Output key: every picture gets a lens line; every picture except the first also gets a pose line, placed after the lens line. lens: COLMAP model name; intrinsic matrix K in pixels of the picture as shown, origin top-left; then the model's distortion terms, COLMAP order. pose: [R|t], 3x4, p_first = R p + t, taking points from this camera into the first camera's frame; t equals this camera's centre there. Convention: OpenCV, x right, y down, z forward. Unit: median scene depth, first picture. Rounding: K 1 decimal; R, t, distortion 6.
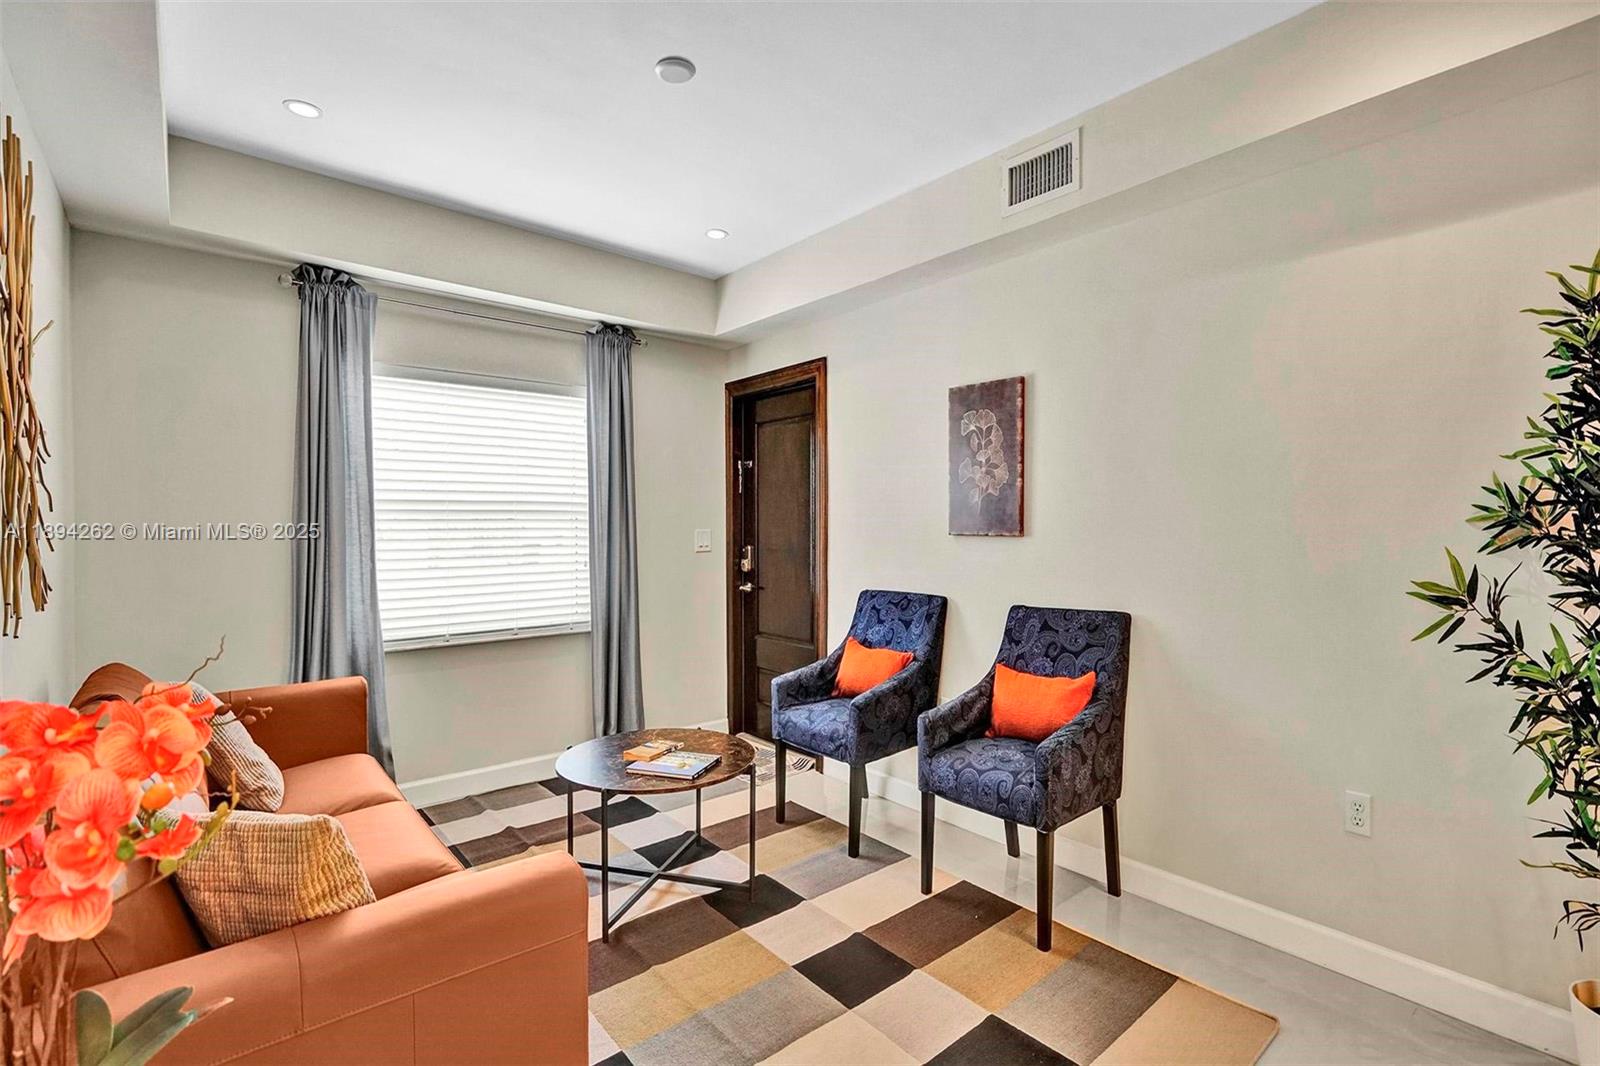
lens RADIAL K [[733.1, 0, 799.7], [0, 733.1, 528.0], [0, 0, 1]] dist [-0.005108, 0.002570]
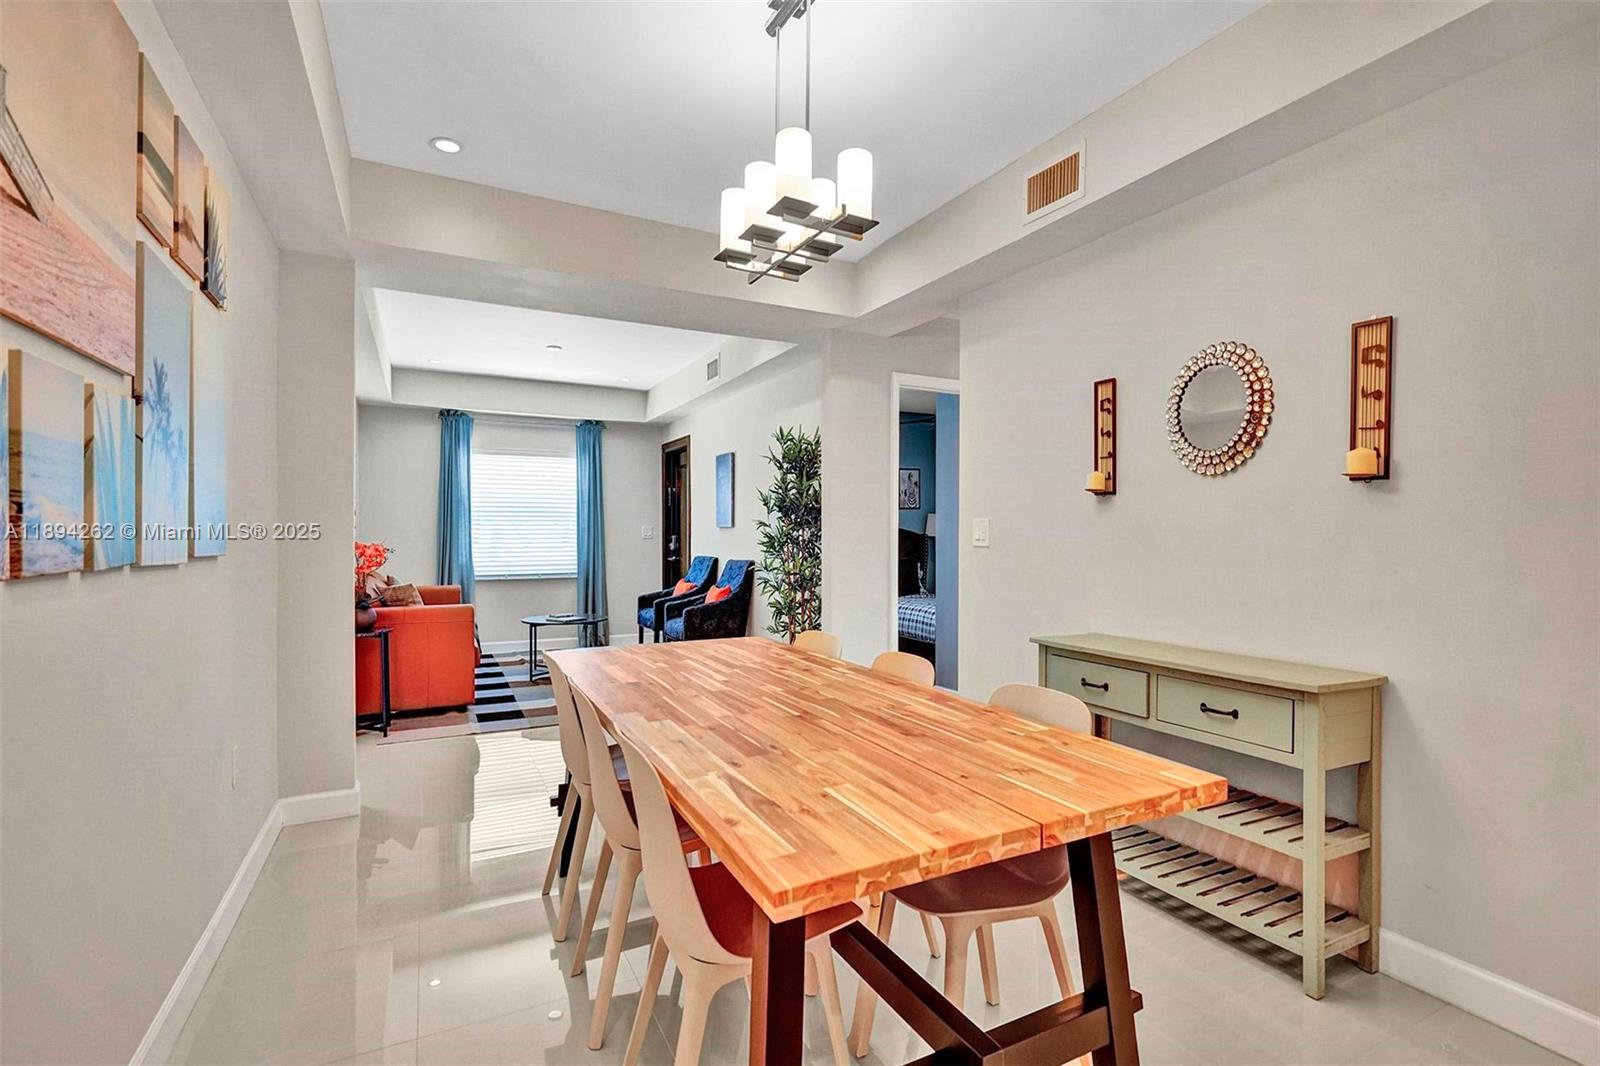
lens RADIAL K [[733.1, 0, 789.5], [0, 733.1, 547.9], [0, 0, 1]] dist [-0.005108, 0.002570]
pose [[0.972329, 0.013456, -0.233230, 0.914221], [-0.009470, 0.999789, 0.018203, 0.029048], [0.233426, -0.015491, 0.972251, -0.986534]]
